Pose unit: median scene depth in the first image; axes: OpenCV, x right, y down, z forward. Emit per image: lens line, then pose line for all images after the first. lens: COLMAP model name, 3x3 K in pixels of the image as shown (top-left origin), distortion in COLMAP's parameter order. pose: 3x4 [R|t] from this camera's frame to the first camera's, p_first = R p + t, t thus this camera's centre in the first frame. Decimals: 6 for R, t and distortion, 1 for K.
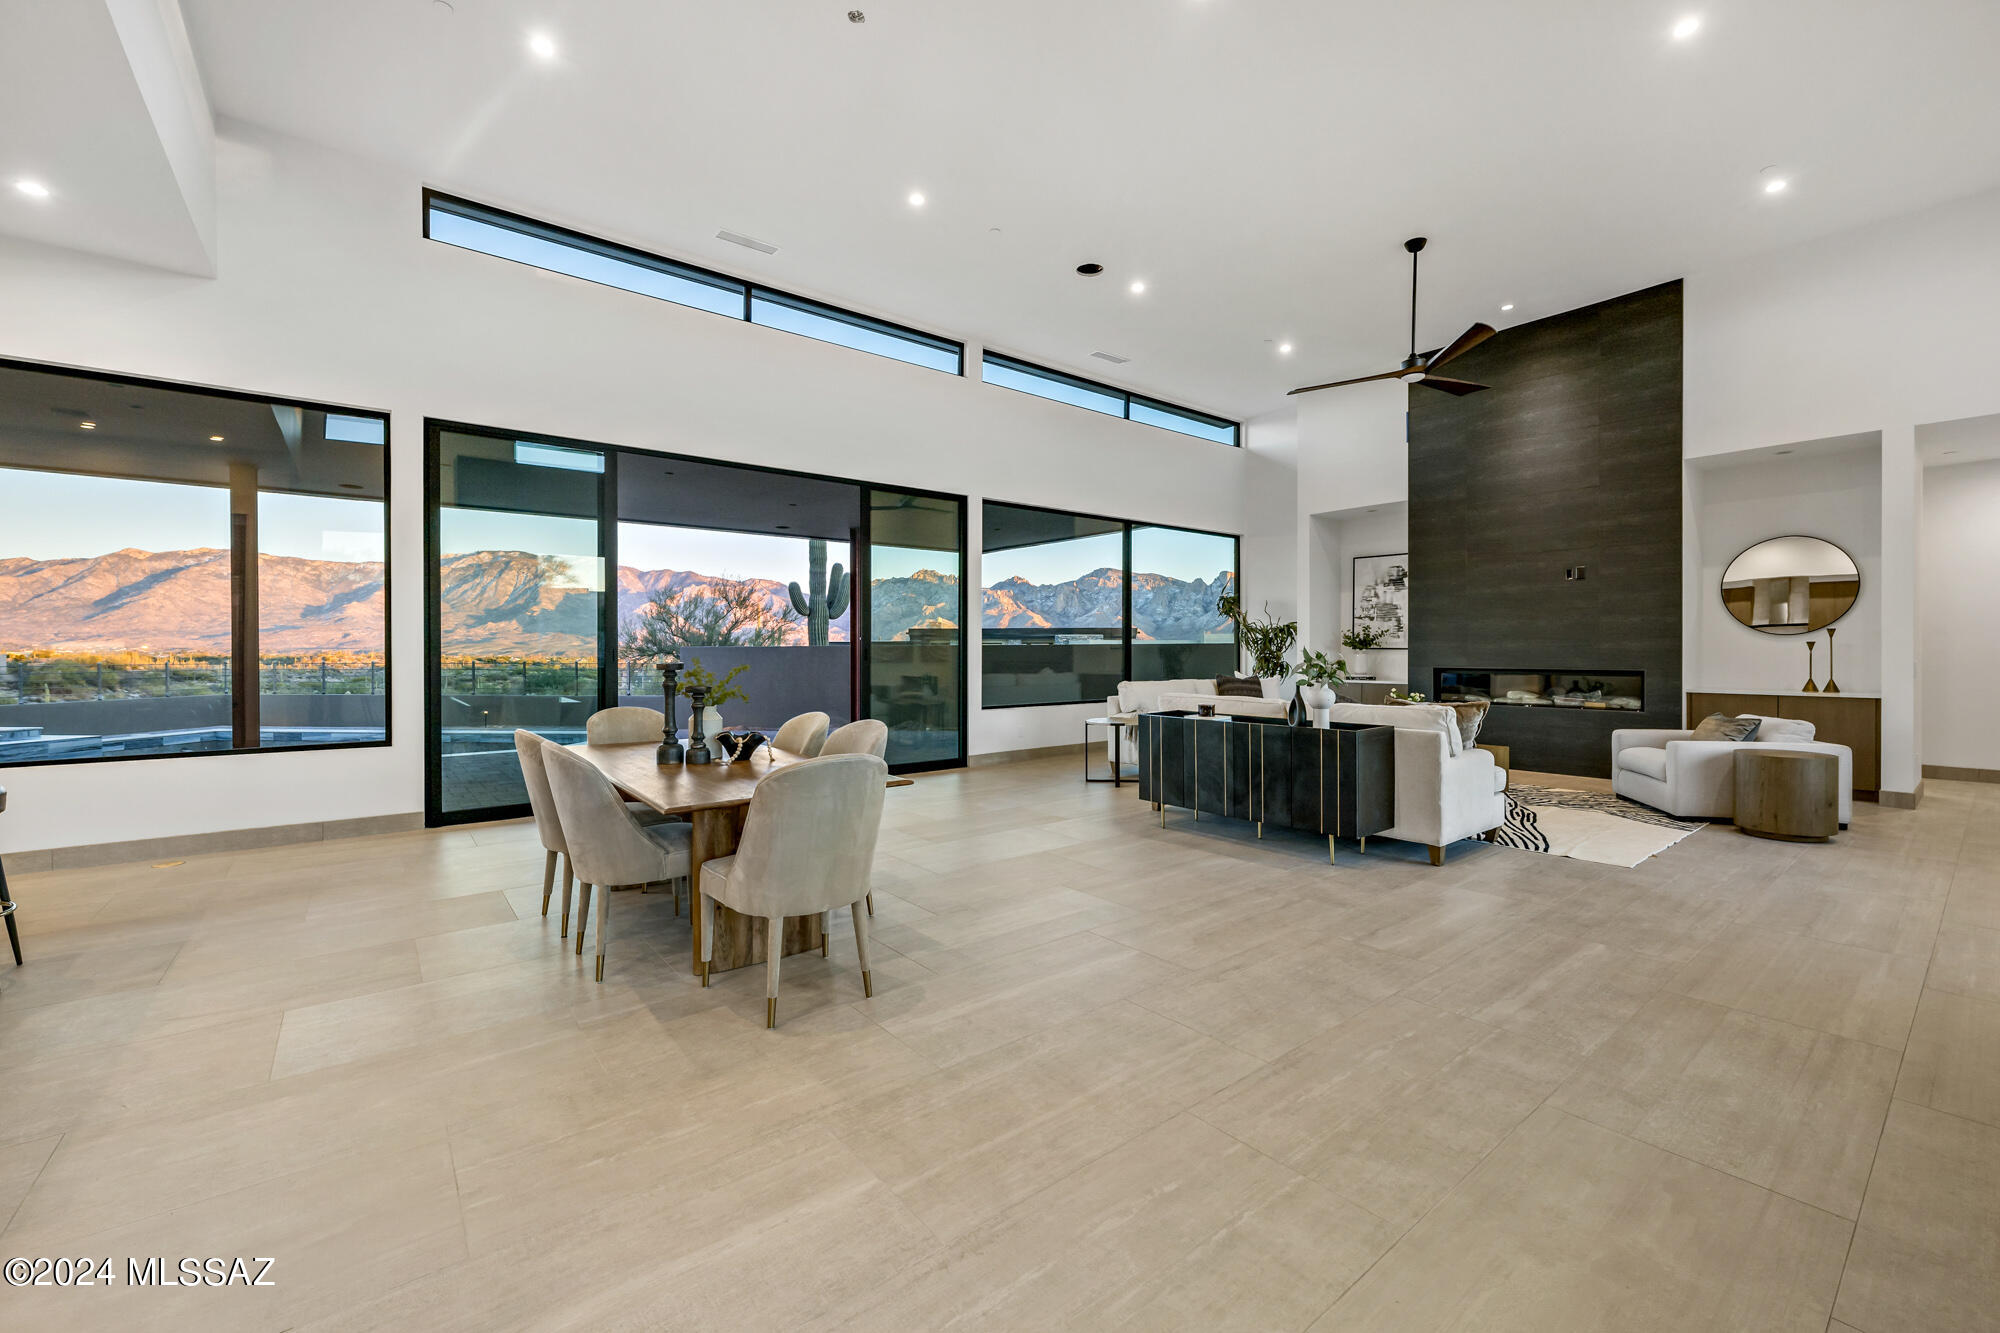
lens RADIAL K [[809.4, 0, 997.3], [0, 809.4, 663.1], [0, 0, 1]] dist [-0.003620, 0.001839]
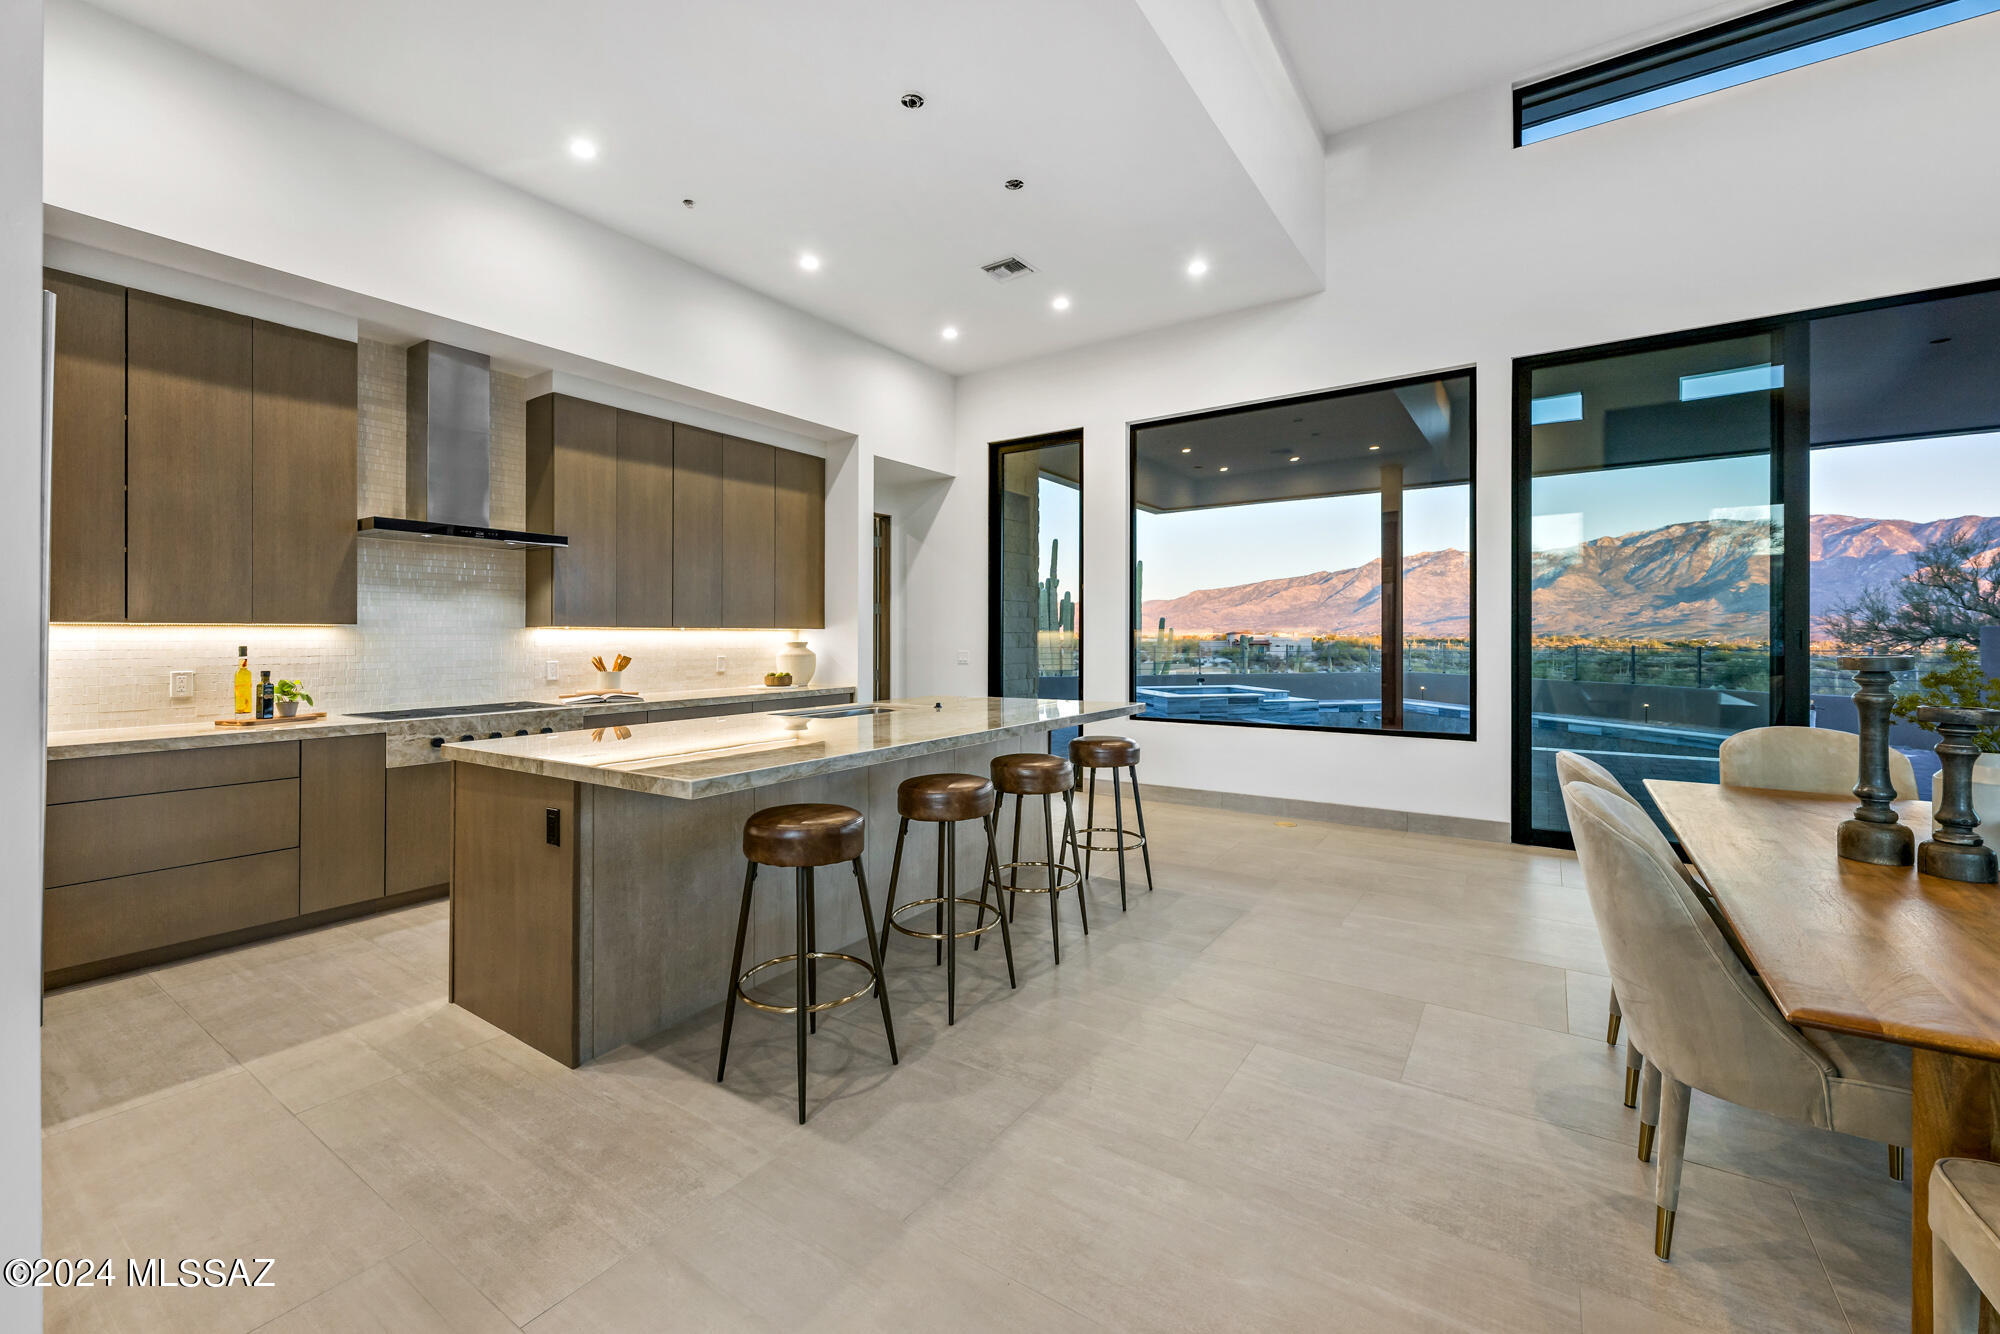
lens RADIAL K [[809.4, 0, 994.1], [0, 809.4, 639.6], [0, 0, 1]] dist [-0.003620, 0.001839]
pose [[0.301192, 0.003802, -0.953556, -0.046937], [-0.012530, 0.999922, 0.000029, -0.001284], [0.953481, 0.011939, 0.301216, 0.161612]]
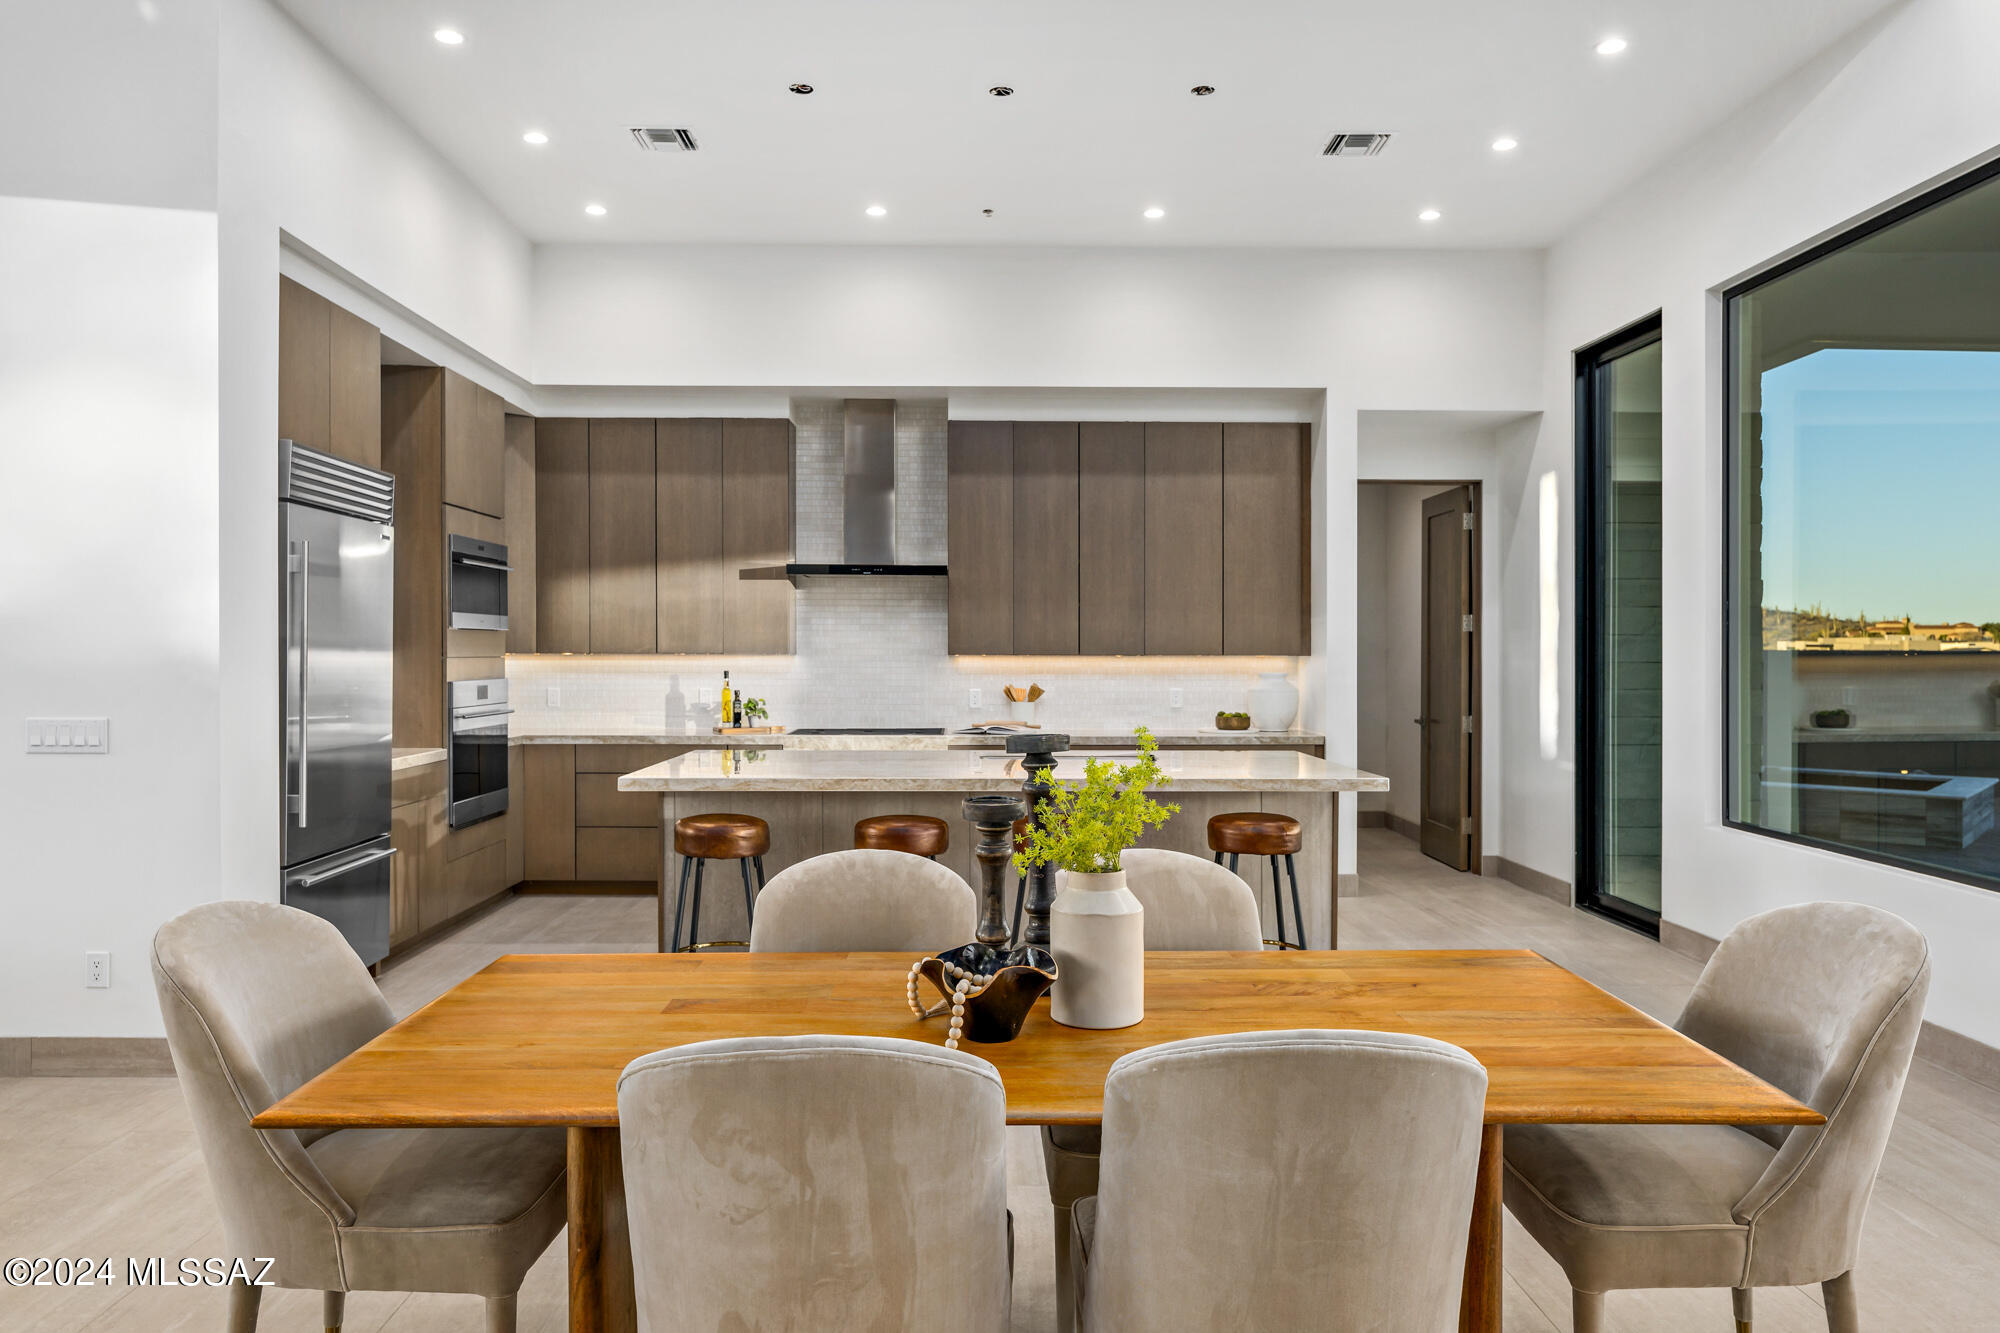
lens RADIAL K [[1350.3, 0, 990.5], [0, 1350.3, 669.7], [0, 0, 1]] dist [-0.005062, -0.001568]
pose [[-0.609105, 0.013488, -0.792975, 0.060830], [-0.013963, 0.999518, 0.027727, -0.023687], [0.792967, 0.027961, -0.608623, 0.665915]]
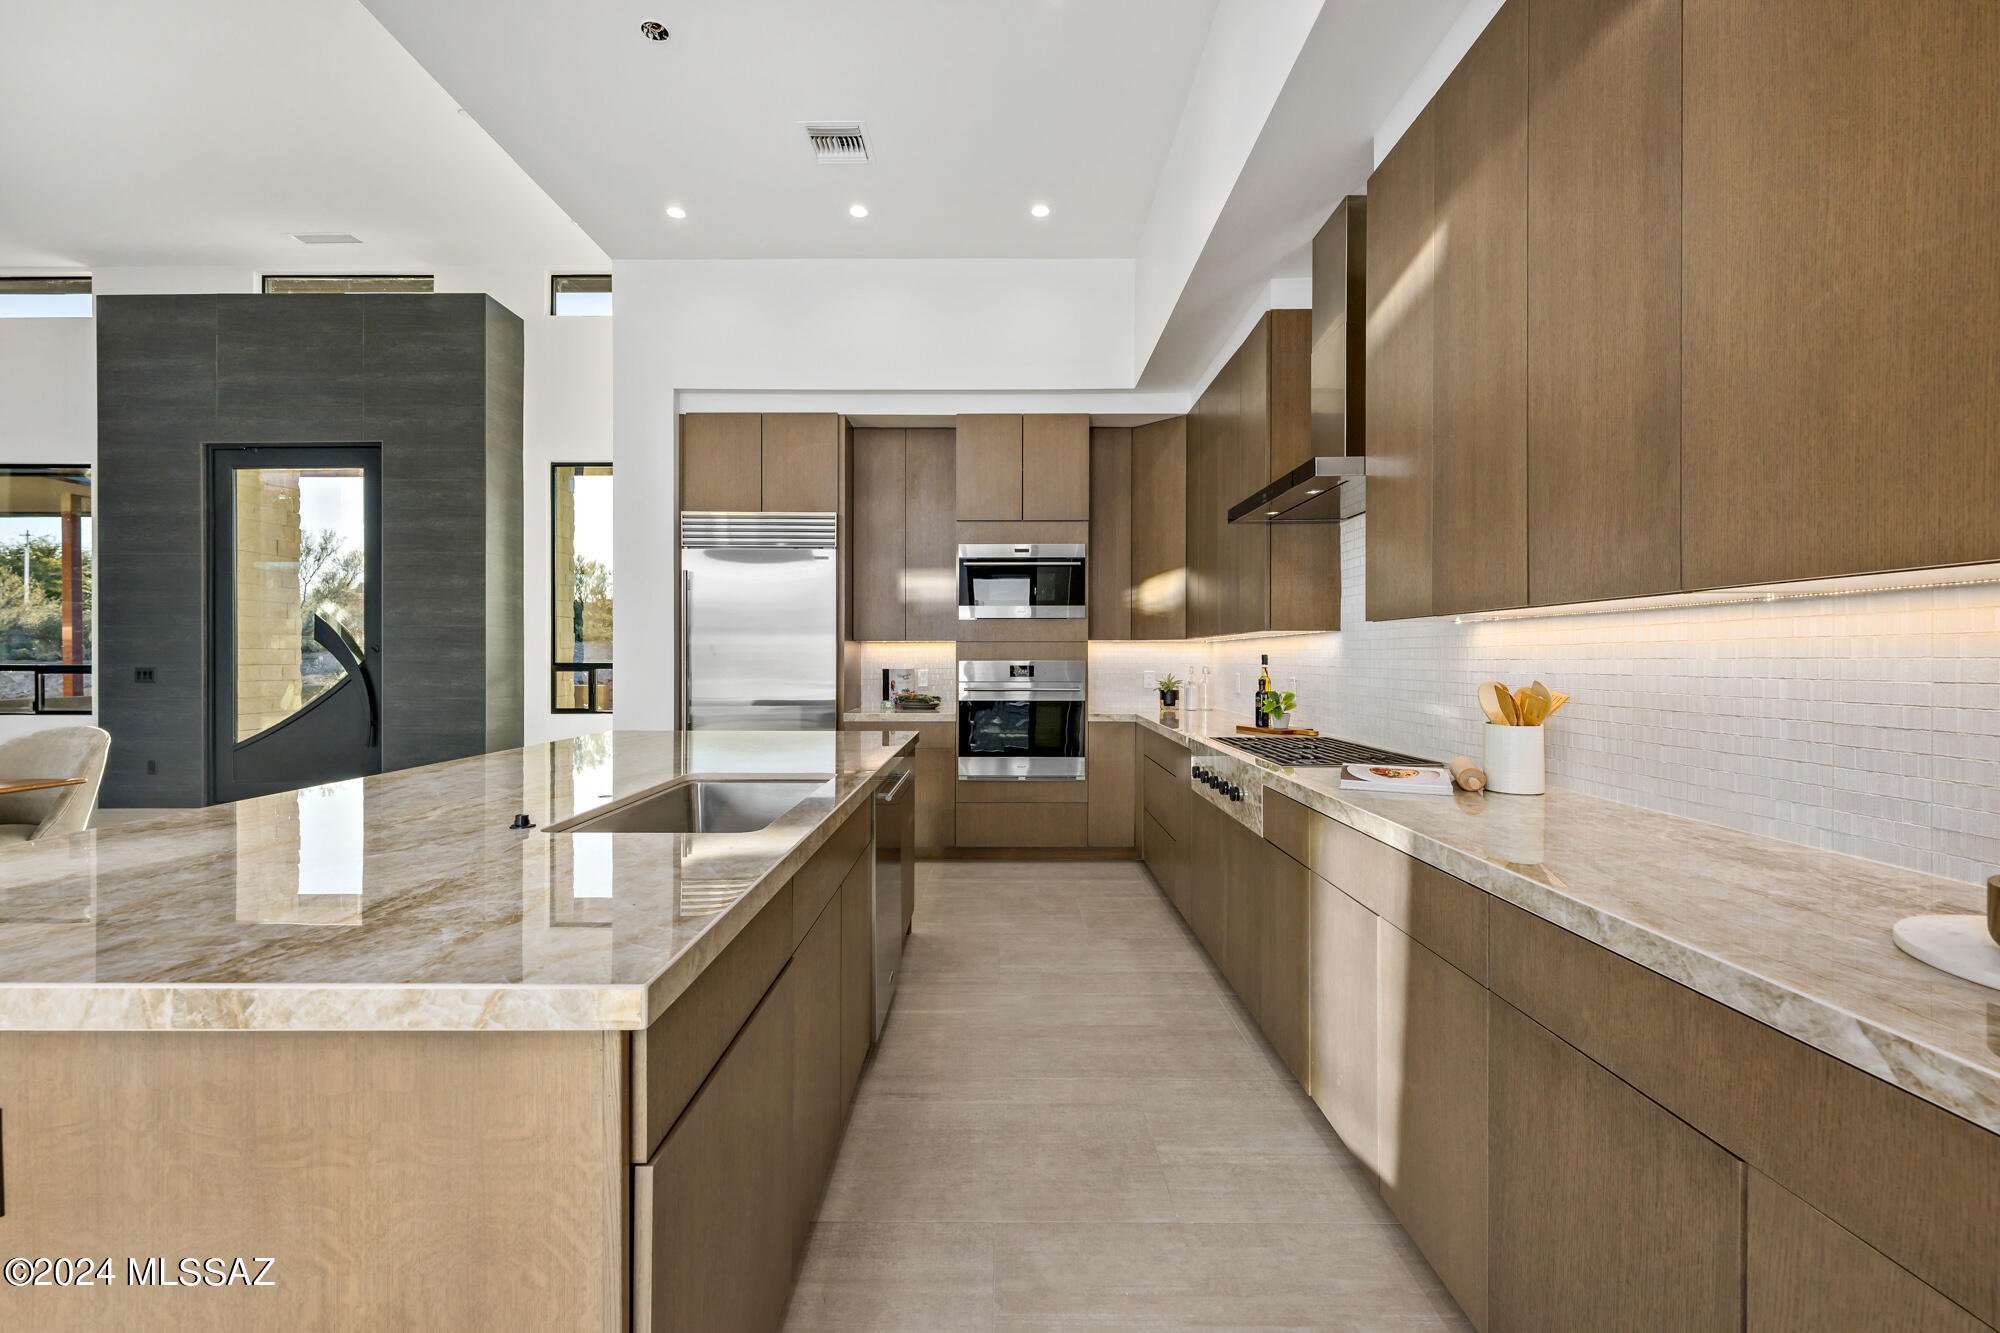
lens RADIAL K [[809.4, 0, 1027.8], [0, 809.4, 676.8], [0, 0, 1]] dist [-0.003620, 0.001839]
pose [[-0.783566, -0.009881, 0.621229, -0.817193], [0.012931, 0.999398, 0.032206, 0.003490], [-0.621173, 0.033269, -0.782967, 0.362260]]
